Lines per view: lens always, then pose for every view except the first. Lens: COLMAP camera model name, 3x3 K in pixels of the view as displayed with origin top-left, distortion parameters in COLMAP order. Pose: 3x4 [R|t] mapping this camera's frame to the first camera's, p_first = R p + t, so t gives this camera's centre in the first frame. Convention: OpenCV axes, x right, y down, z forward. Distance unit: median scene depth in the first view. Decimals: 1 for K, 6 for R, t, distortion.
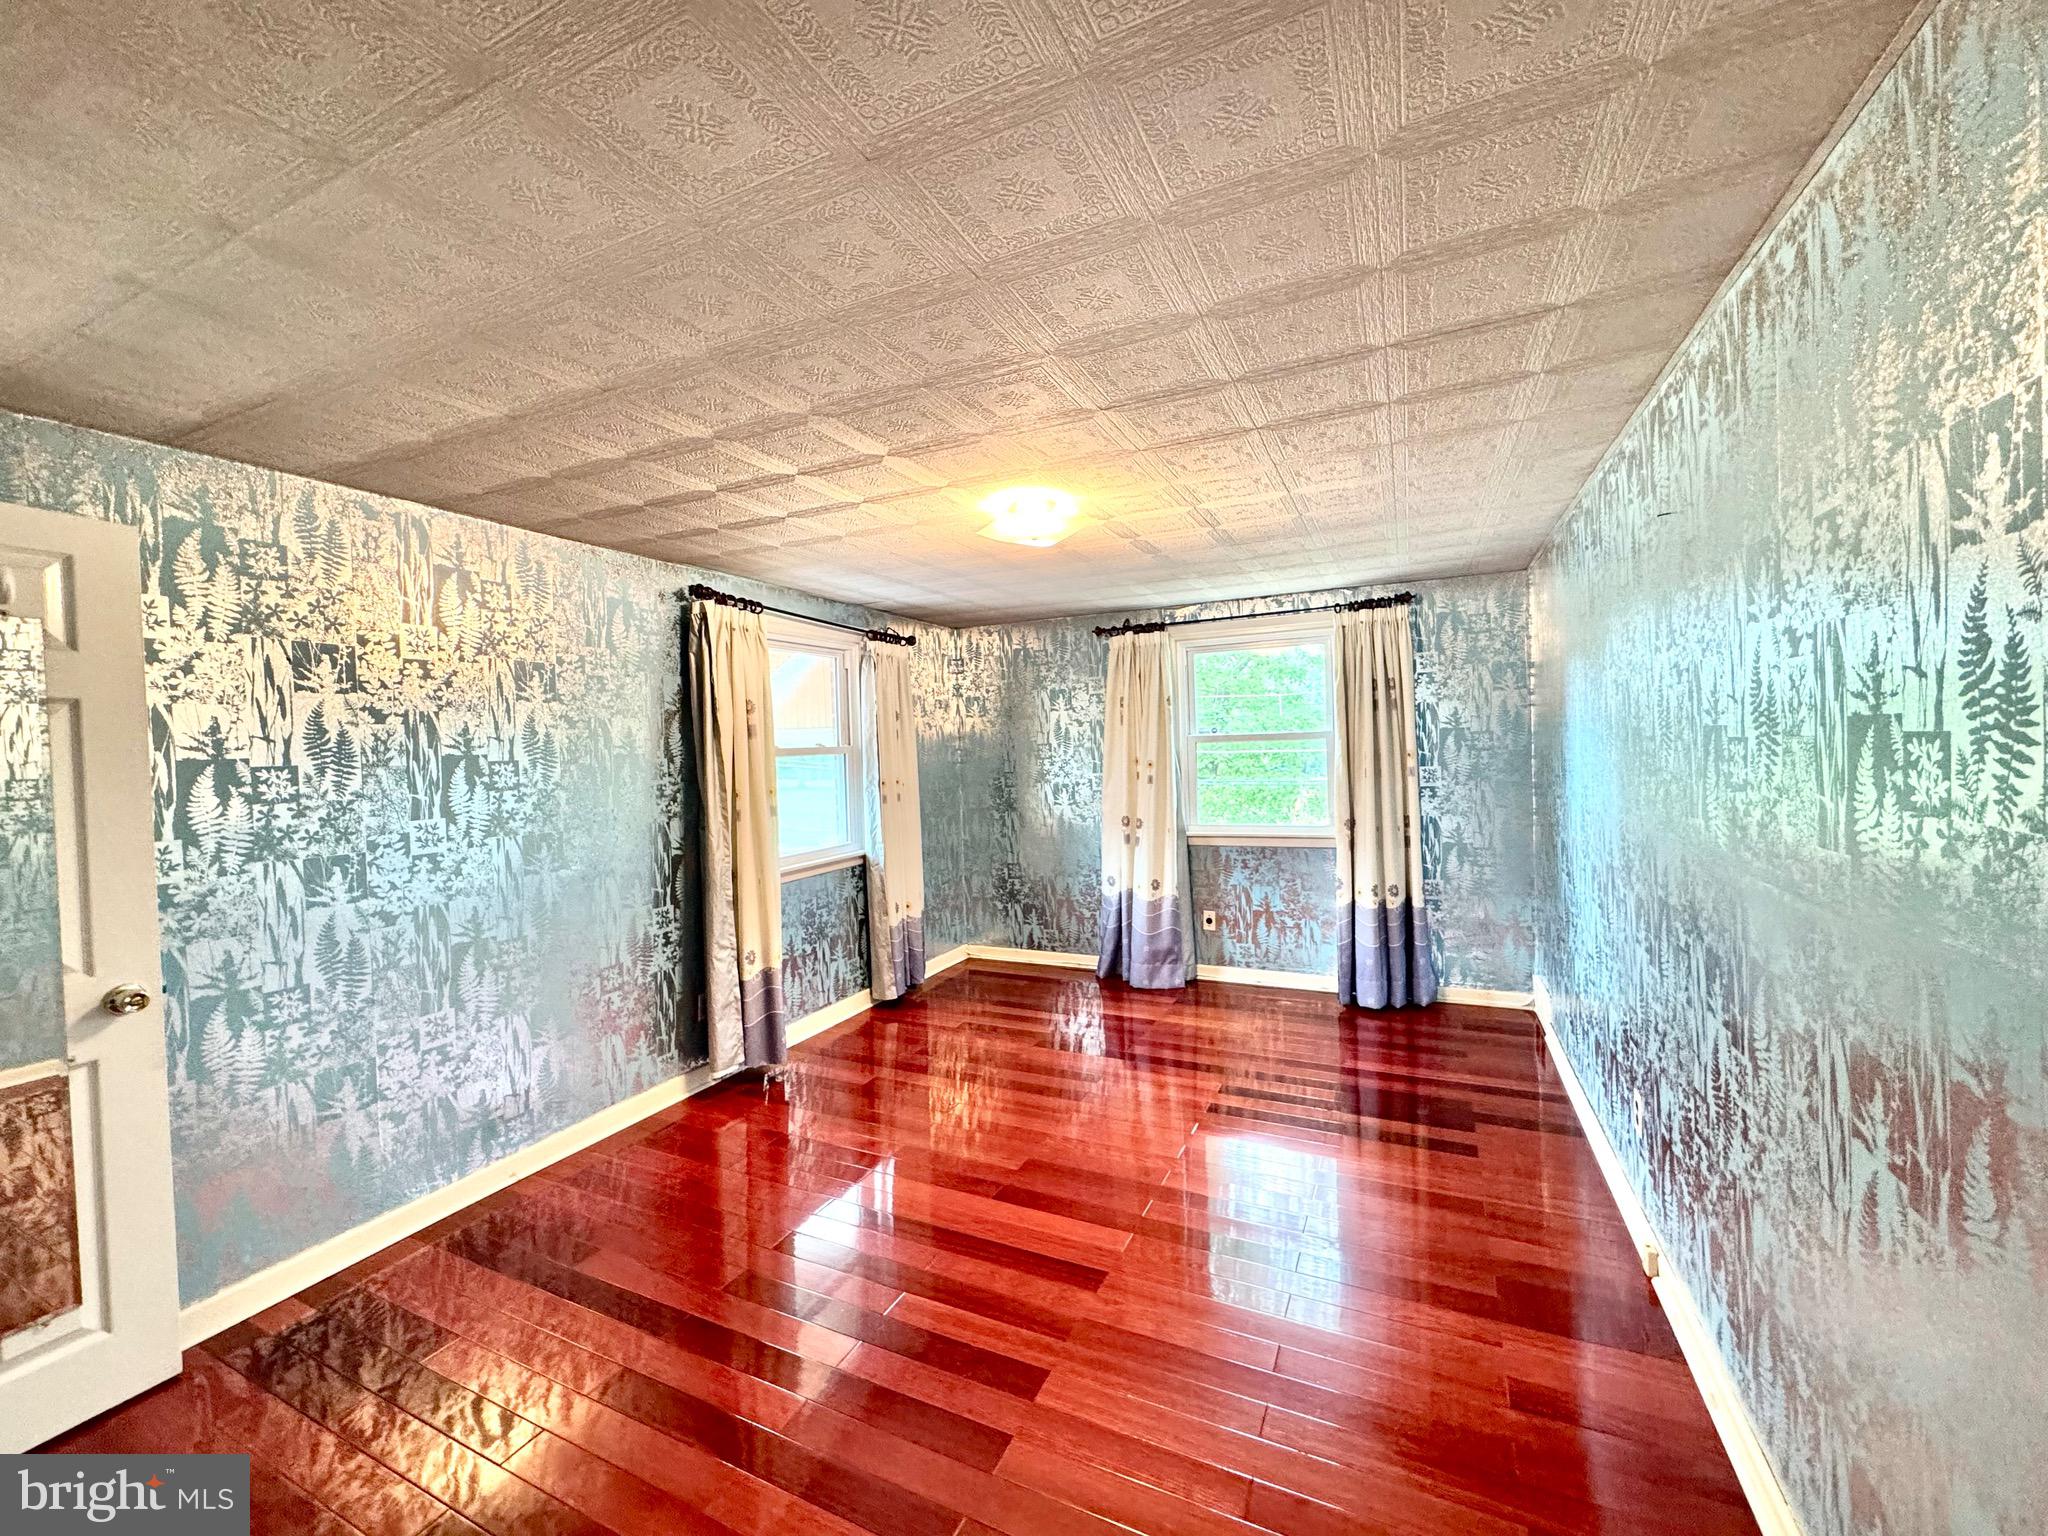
lens RADIAL K [[812.5, 0, 1039.6], [0, 812.5, 785.5], [0, 0, 1]] dist [-0.001796, 0.000303]
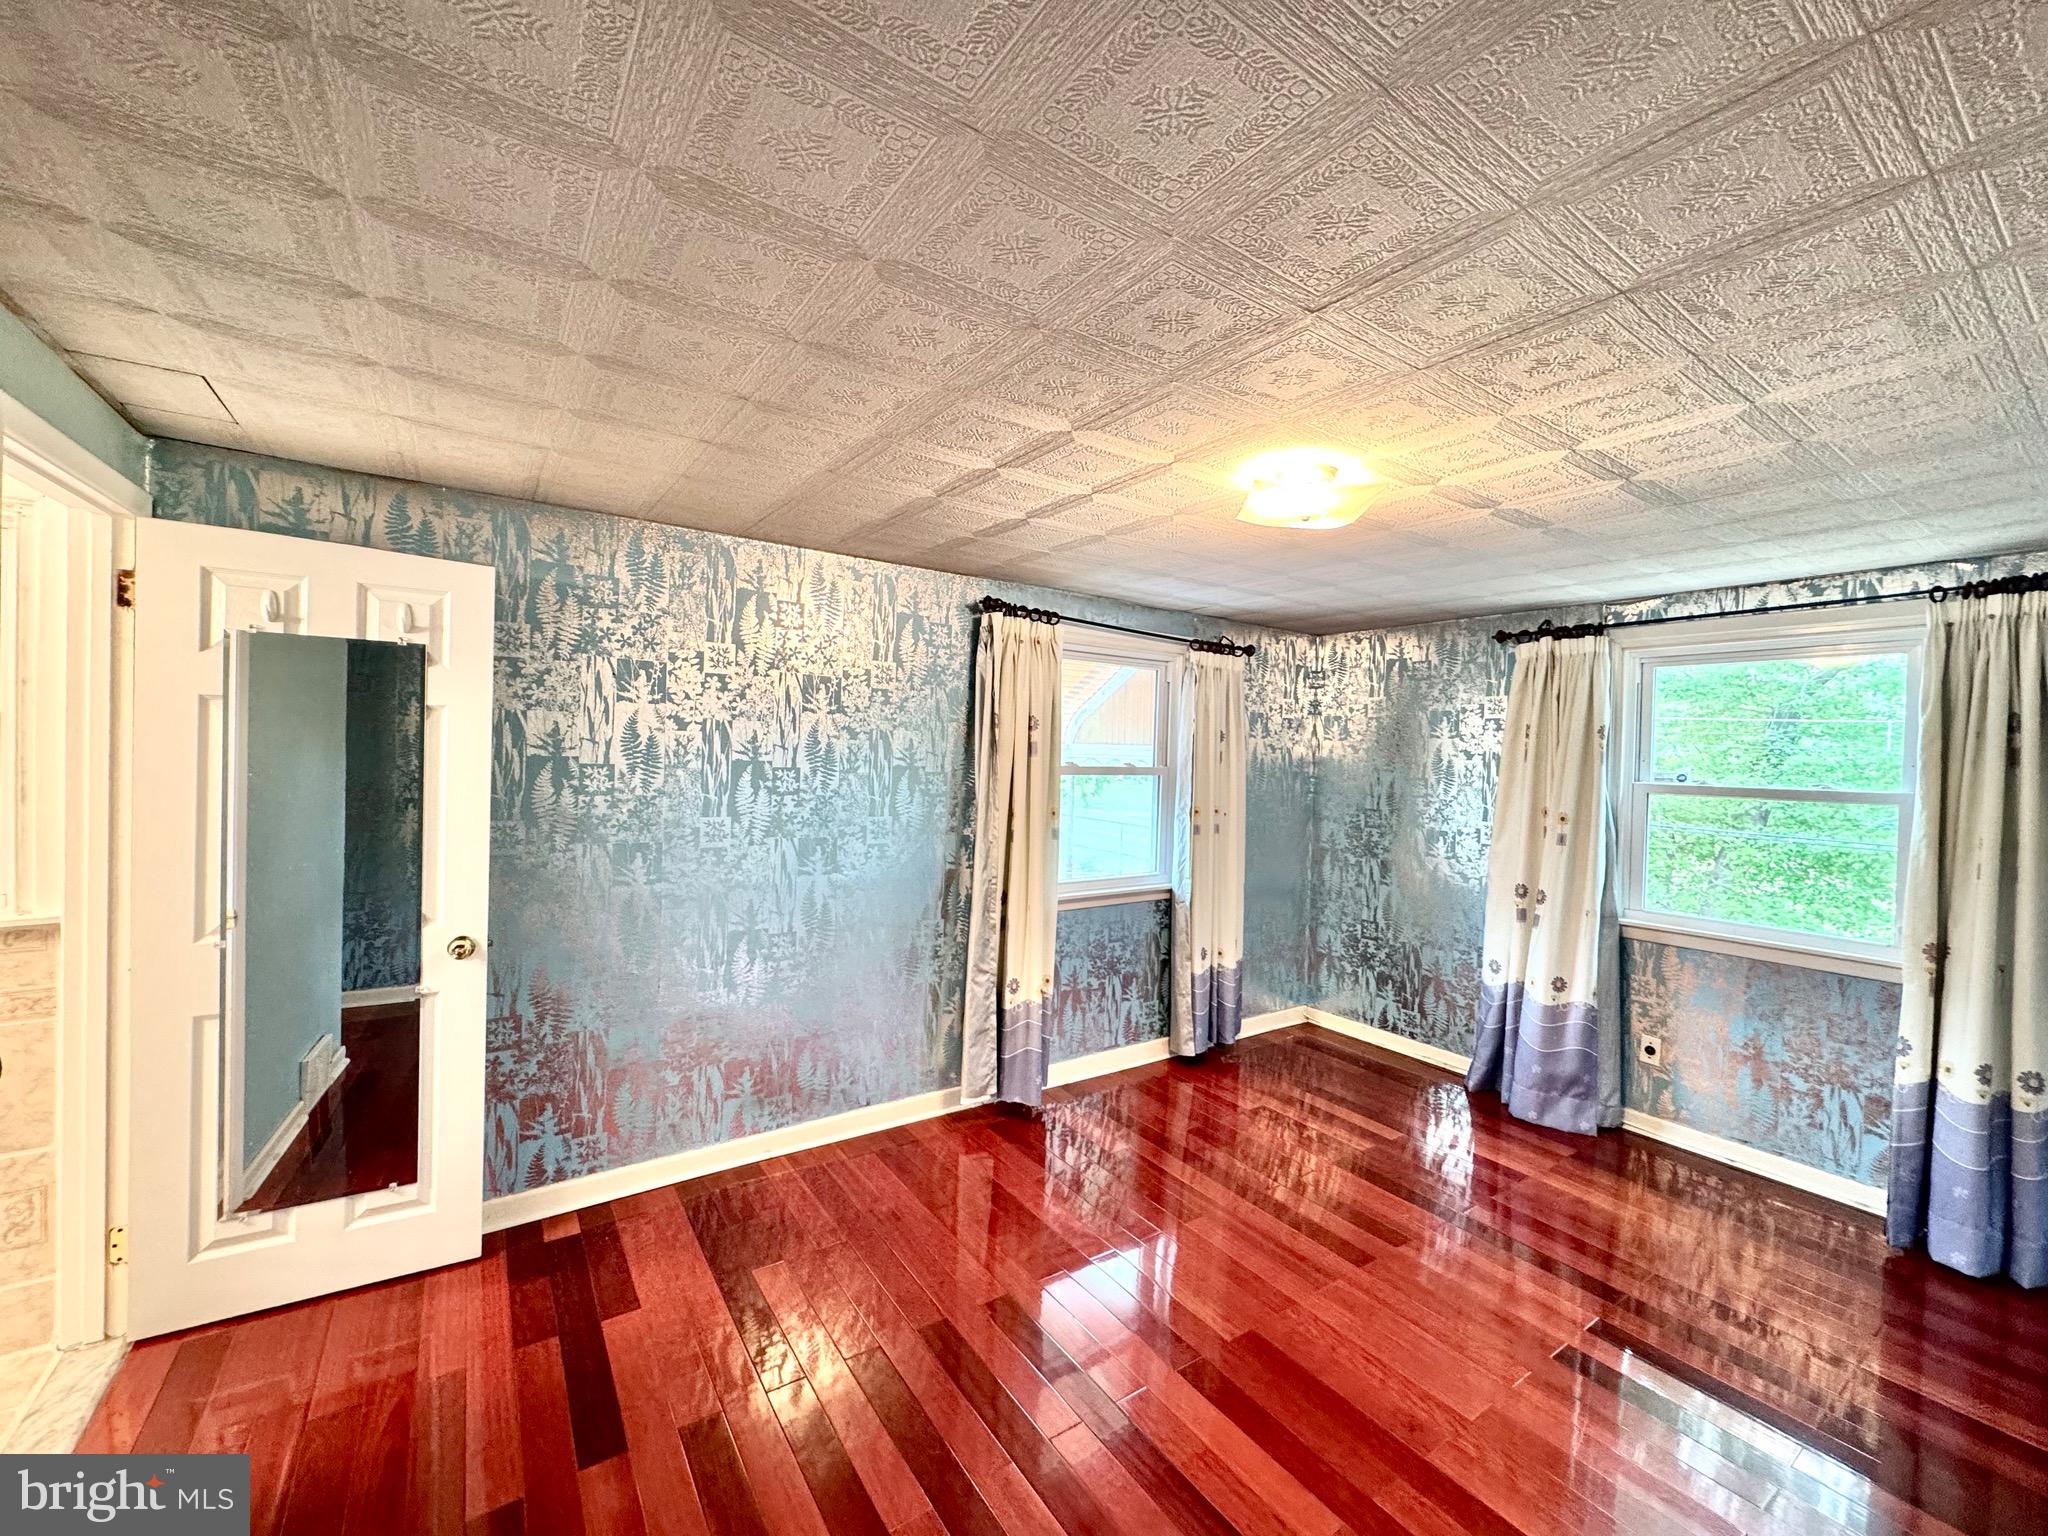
lens RADIAL K [[812.5, 0, 1052.7], [0, 812.5, 776.2], [0, 0, 1]] dist [-0.001796, 0.000303]
pose [[0.860173, 0.072394, -0.504838, 0.194758], [-0.081365, 0.996675, 0.004289, -0.053797], [0.503470, 0.037387, 0.863204, 0.255559]]
